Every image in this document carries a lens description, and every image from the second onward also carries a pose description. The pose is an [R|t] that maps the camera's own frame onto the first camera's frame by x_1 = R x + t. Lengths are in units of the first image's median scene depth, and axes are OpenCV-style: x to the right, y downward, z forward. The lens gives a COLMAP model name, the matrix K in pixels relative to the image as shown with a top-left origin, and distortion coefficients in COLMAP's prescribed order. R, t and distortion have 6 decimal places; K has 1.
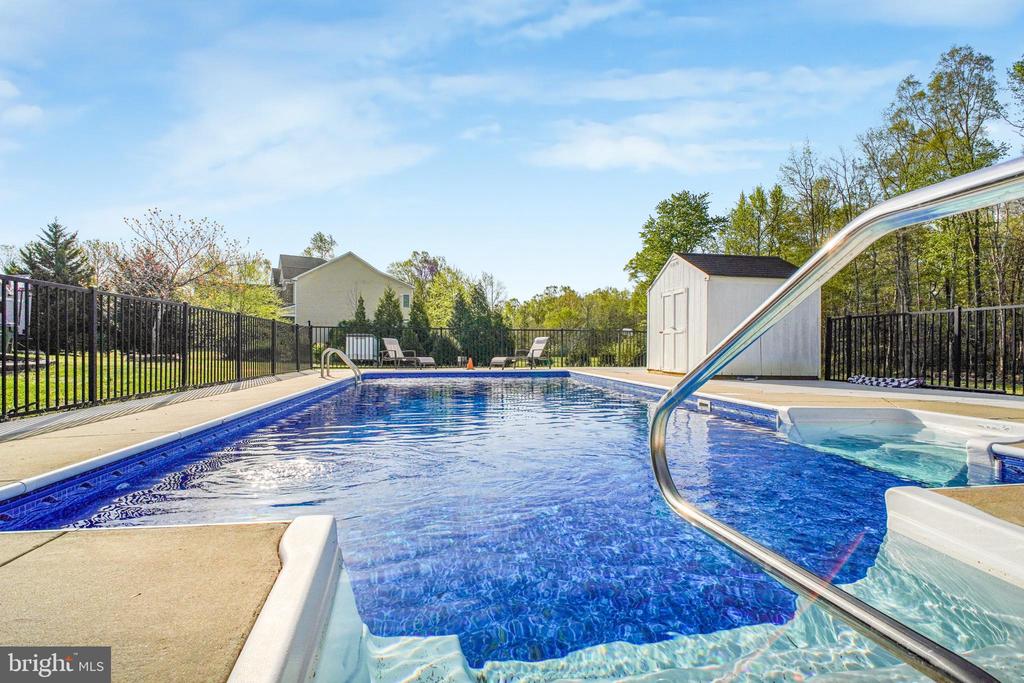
lens RADIAL K [[471.1, 0, 503.0], [0, 471.1, 344.5], [0, 0, 1]] dist [0.001776, -0.006722]
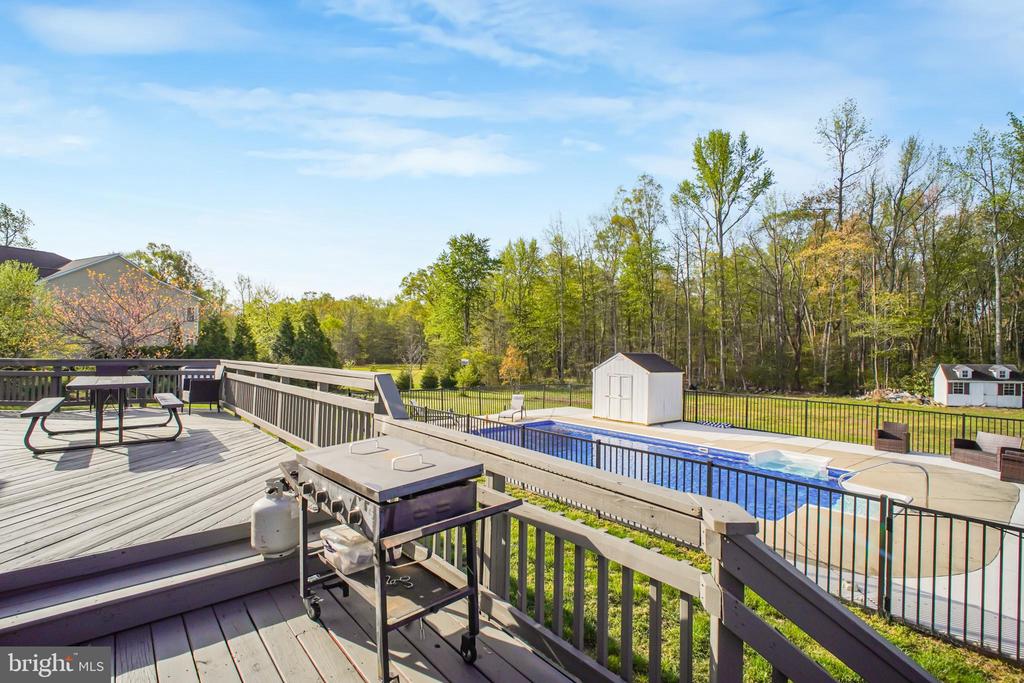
lens RADIAL K [[463.6, 0, 501.0], [0, 463.6, 348.7], [0, 0, 1]] dist [-0.007907, 0.000257]
pose [[0.852408, 0.011361, 0.522753, -0.200819], [-0.013508, 0.999909, 0.000295, -0.044420], [-0.522702, -0.007312, 0.852484, -0.054640]]
